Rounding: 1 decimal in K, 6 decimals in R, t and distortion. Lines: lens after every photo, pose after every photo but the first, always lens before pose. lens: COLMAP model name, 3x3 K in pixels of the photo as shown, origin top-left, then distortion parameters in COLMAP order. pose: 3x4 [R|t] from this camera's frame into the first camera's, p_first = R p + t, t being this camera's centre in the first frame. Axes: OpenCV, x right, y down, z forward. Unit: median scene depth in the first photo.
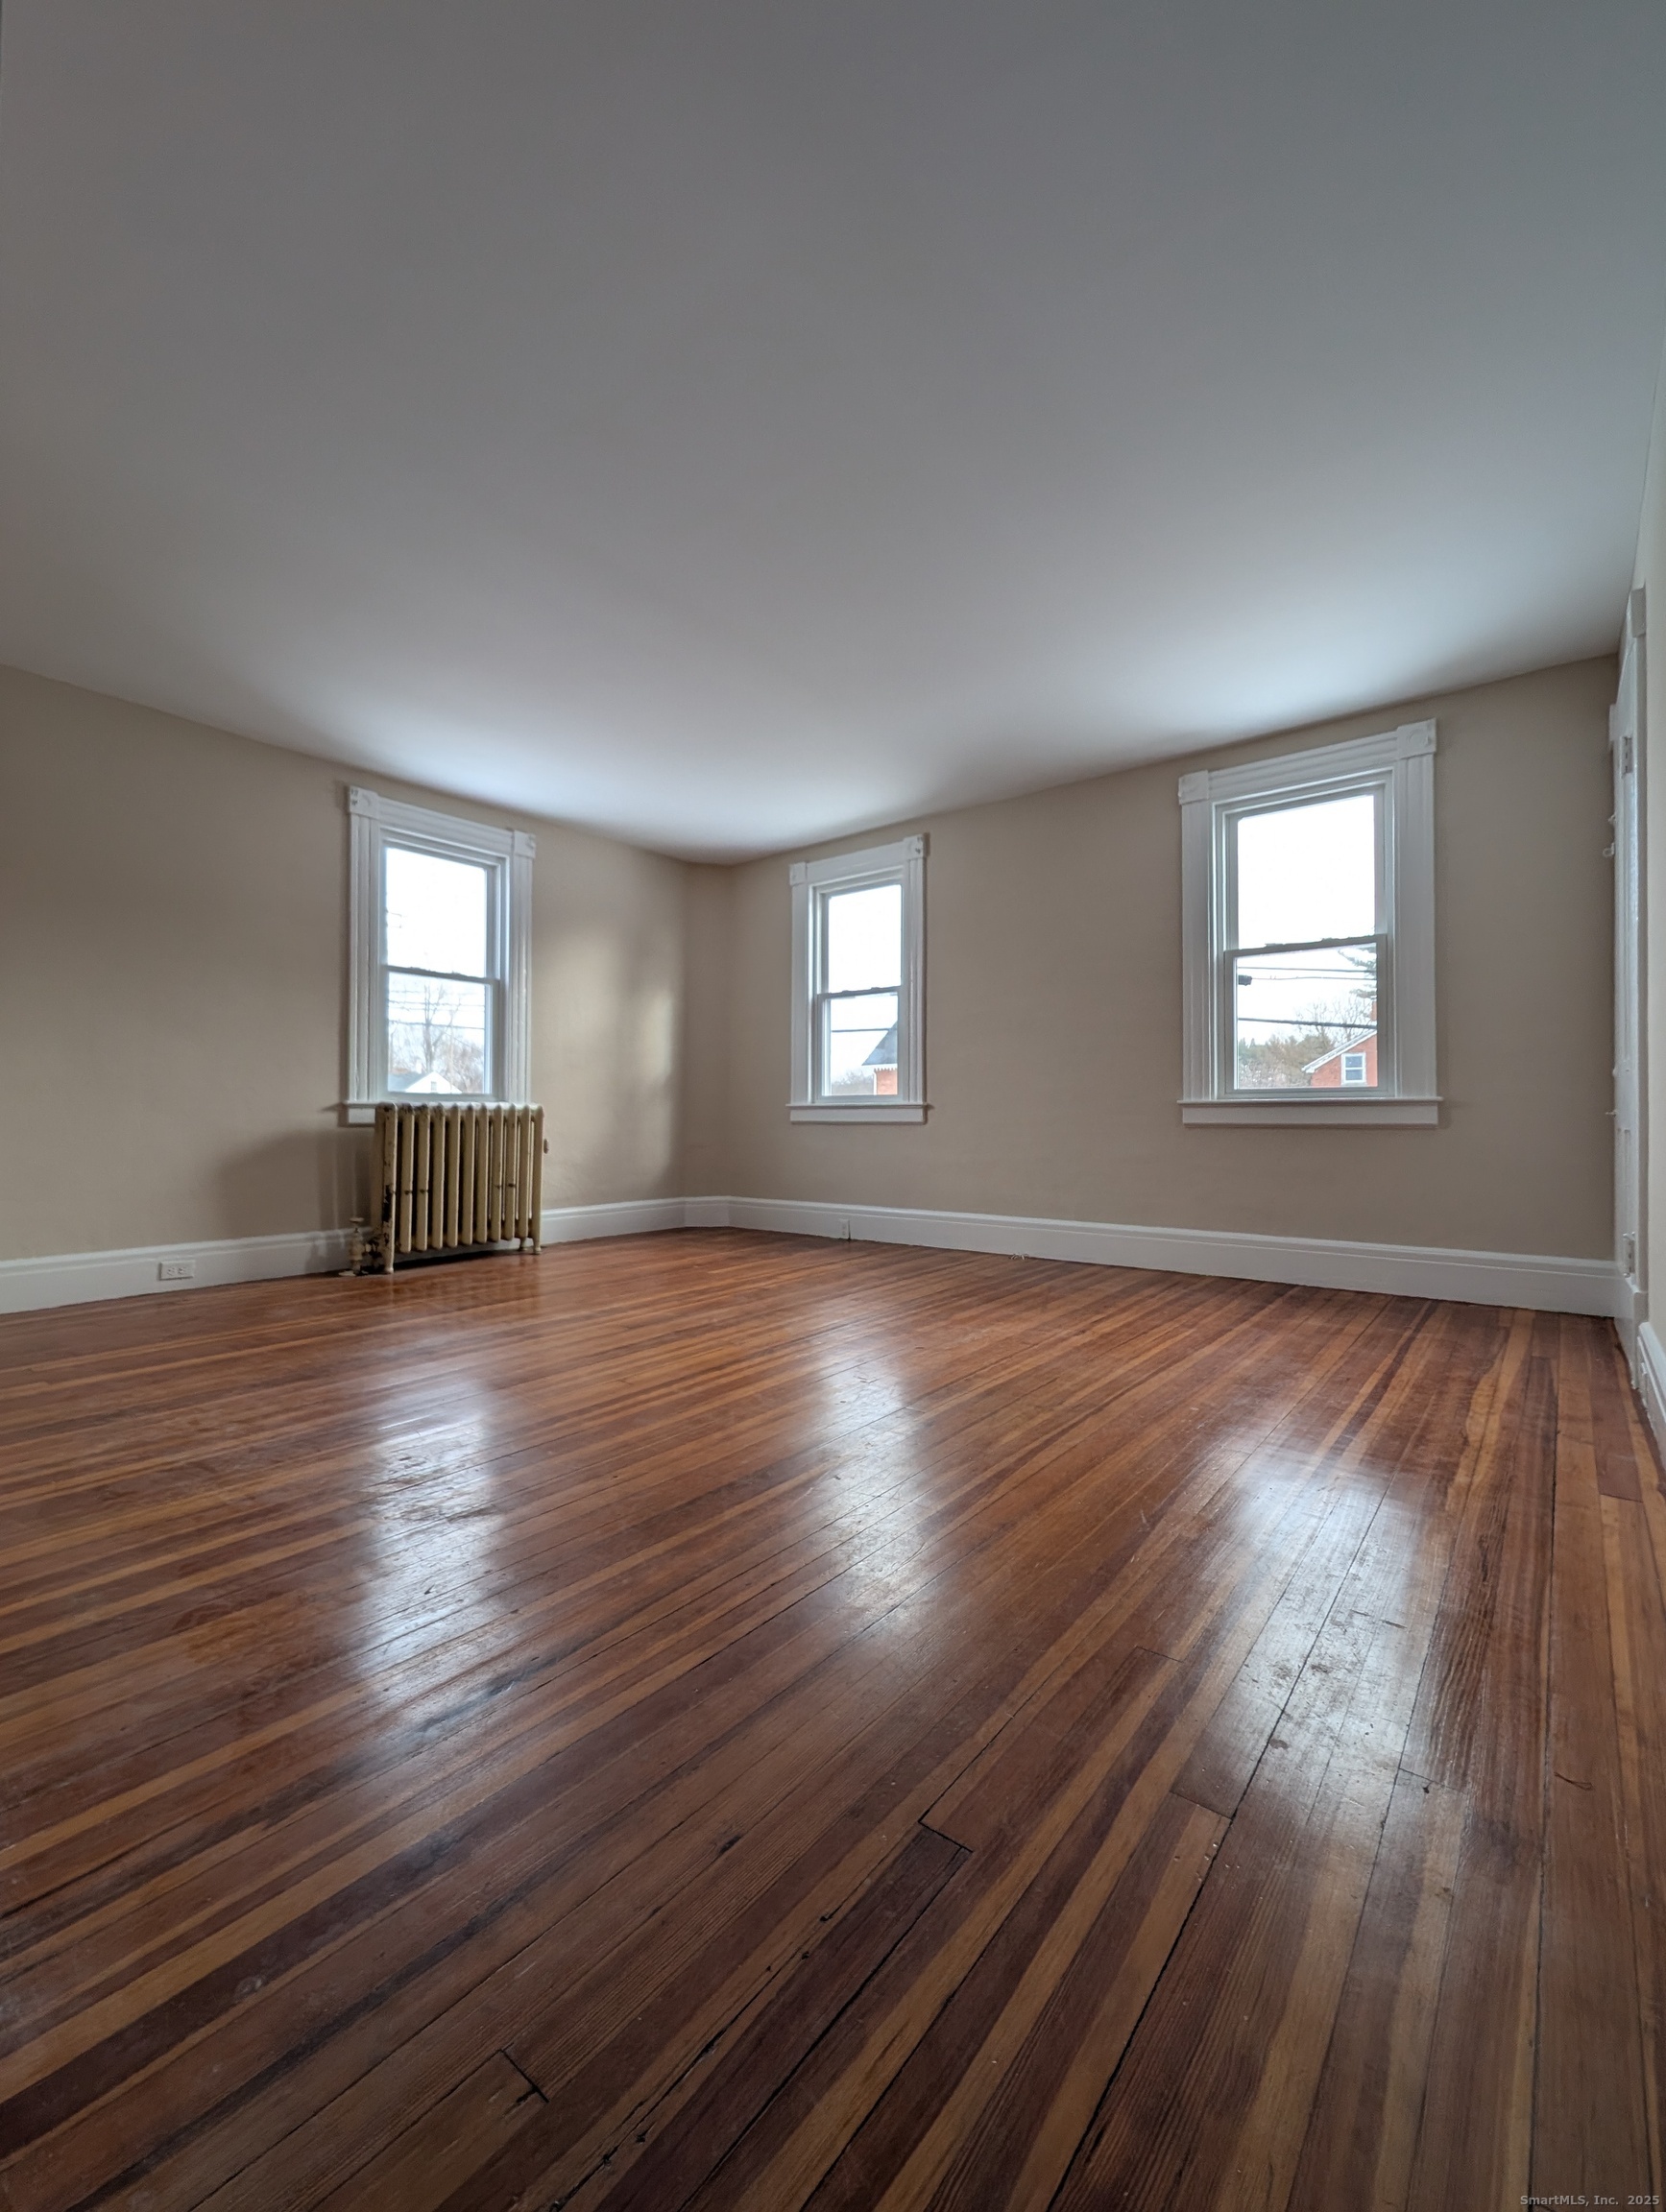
lens RADIAL K [[915.6, 0, 833.0], [0, 915.6, 1106.0], [0, 0, 1]] dist [-0.001702, -0.000445]
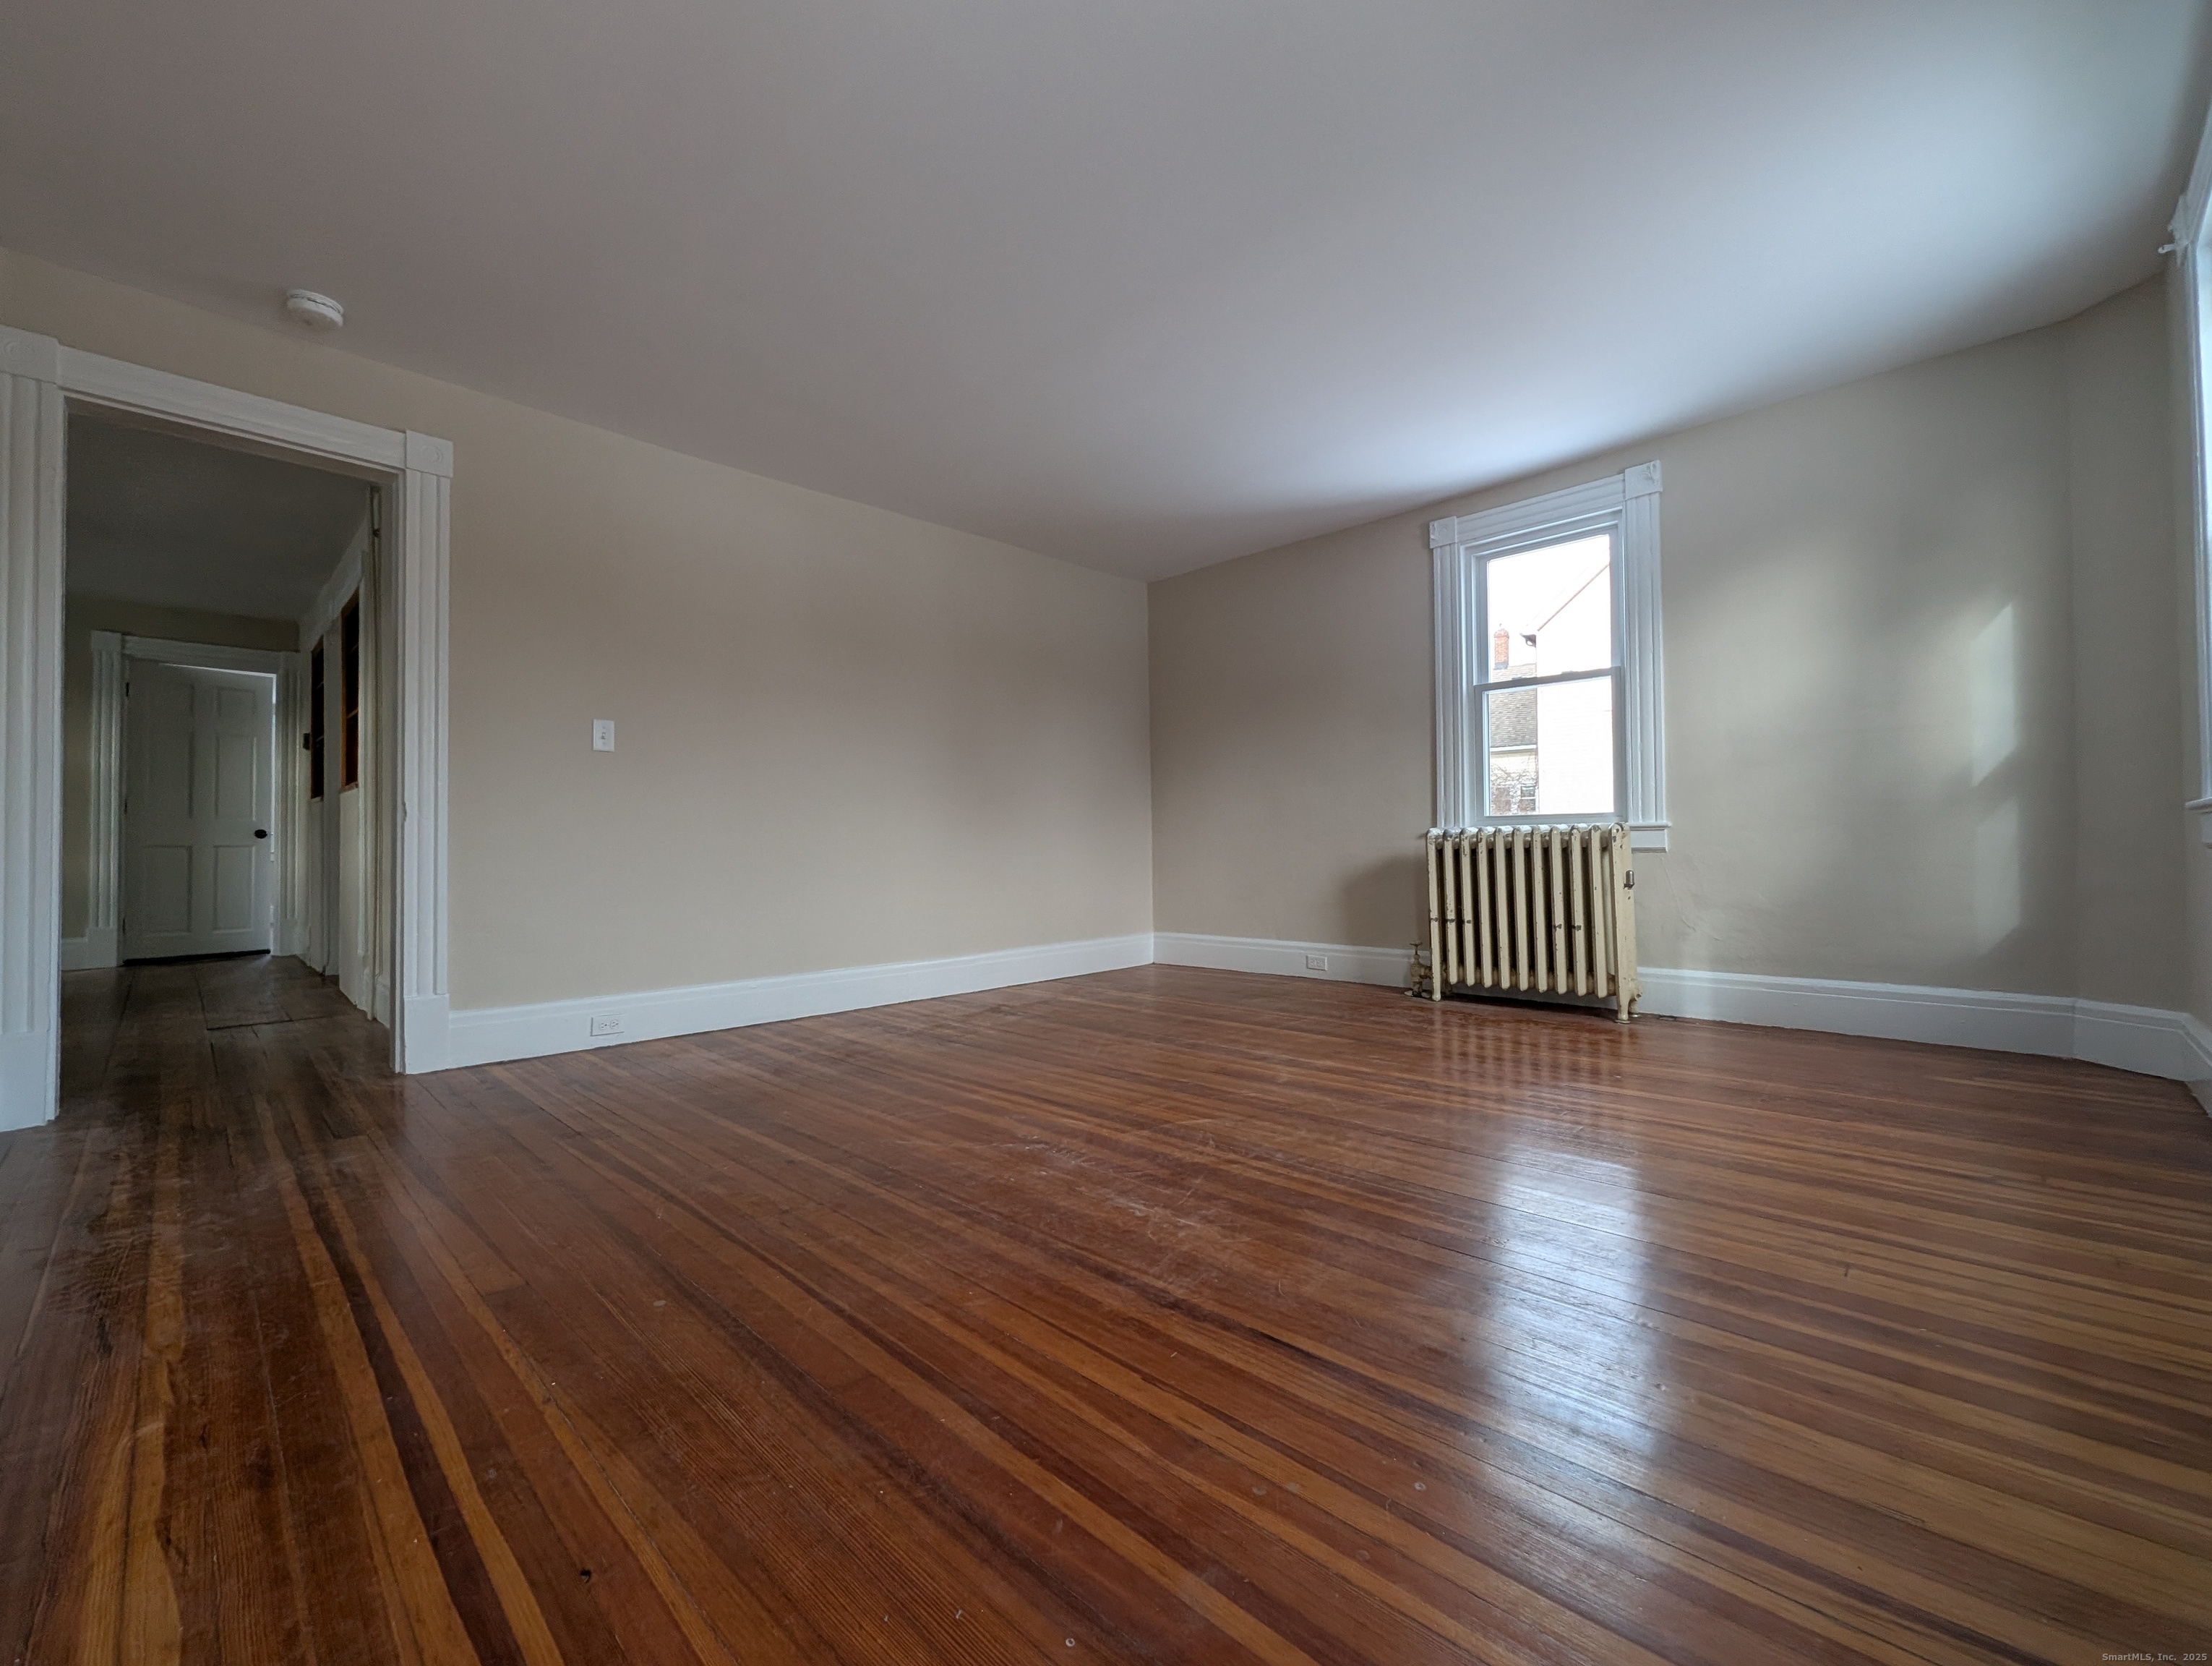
lens RADIAL K [[915.6, 0, 1106.0], [0, 915.6, 833.0], [0, 0, 1]] dist [-0.001702, -0.000445]
pose [[-0.102107, -0.017717, -0.994616, 0.546269], [0.021649, 0.999565, -0.020028, 0.013021], [0.994538, -0.023577, -0.101679, 0.753432]]
